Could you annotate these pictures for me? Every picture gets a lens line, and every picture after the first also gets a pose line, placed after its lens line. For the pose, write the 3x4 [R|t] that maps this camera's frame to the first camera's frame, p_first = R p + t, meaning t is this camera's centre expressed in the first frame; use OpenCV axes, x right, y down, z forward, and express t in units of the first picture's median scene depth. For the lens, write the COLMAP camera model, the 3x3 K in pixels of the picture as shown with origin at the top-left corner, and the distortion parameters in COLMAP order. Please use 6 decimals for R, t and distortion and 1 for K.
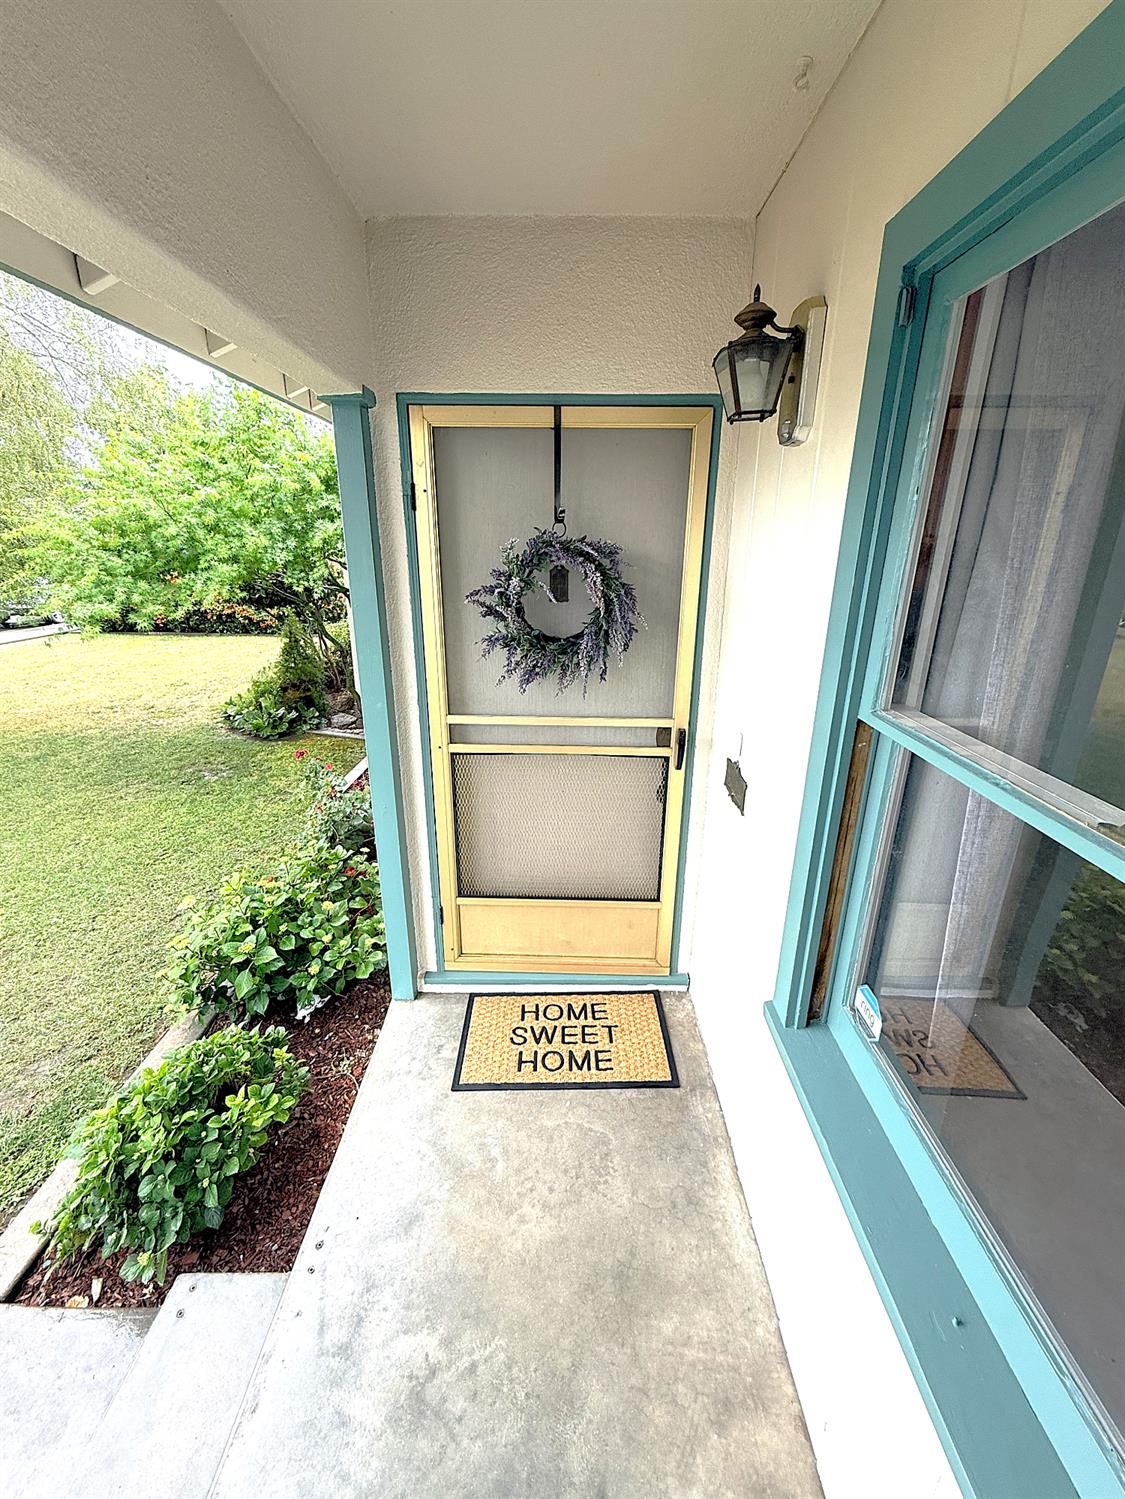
lens RADIAL K [[603.4, 0, 564.6], [0, 603.4, 747.3], [0, 0, 1]] dist [0.001598, -0.000019]
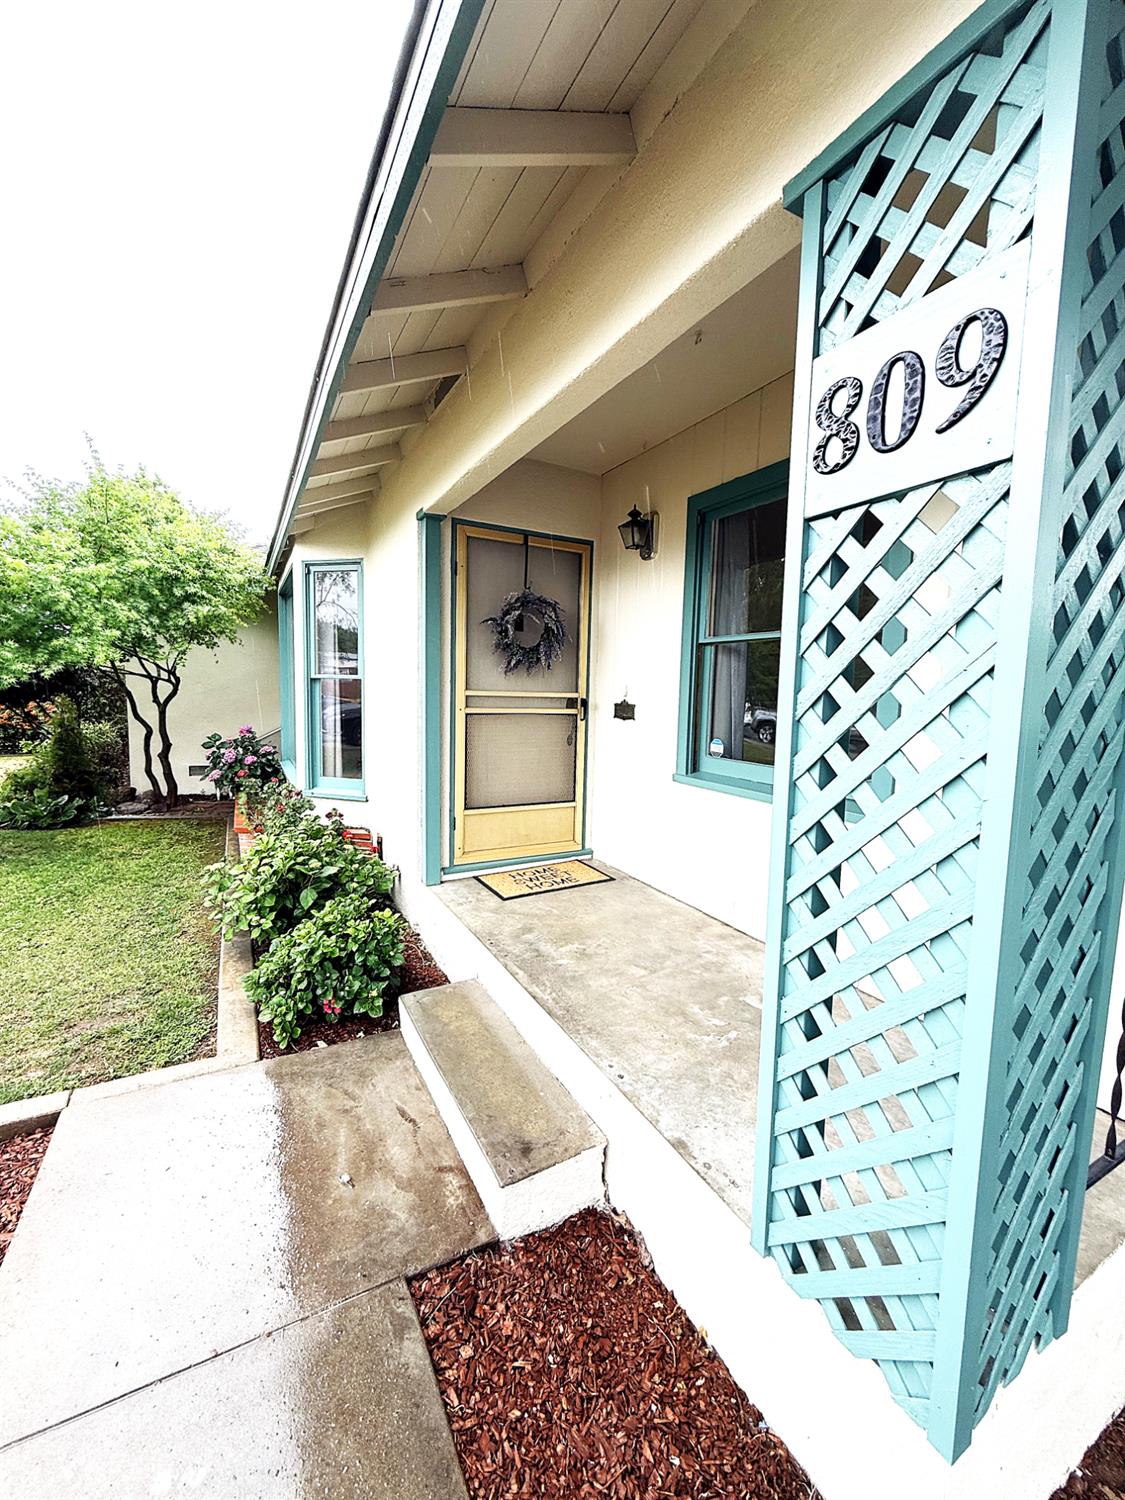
lens RADIAL K [[603.8, 0, 557.6], [0, 603.8, 750.3], [0, 0, 1]] dist [0.001598, -0.000019]
pose [[0.872825, -0.034335, 0.486825, -0.801417], [0.141170, 0.972640, -0.184504, 0.464852], [-0.467170, 0.229765, 0.853791, -0.552393]]
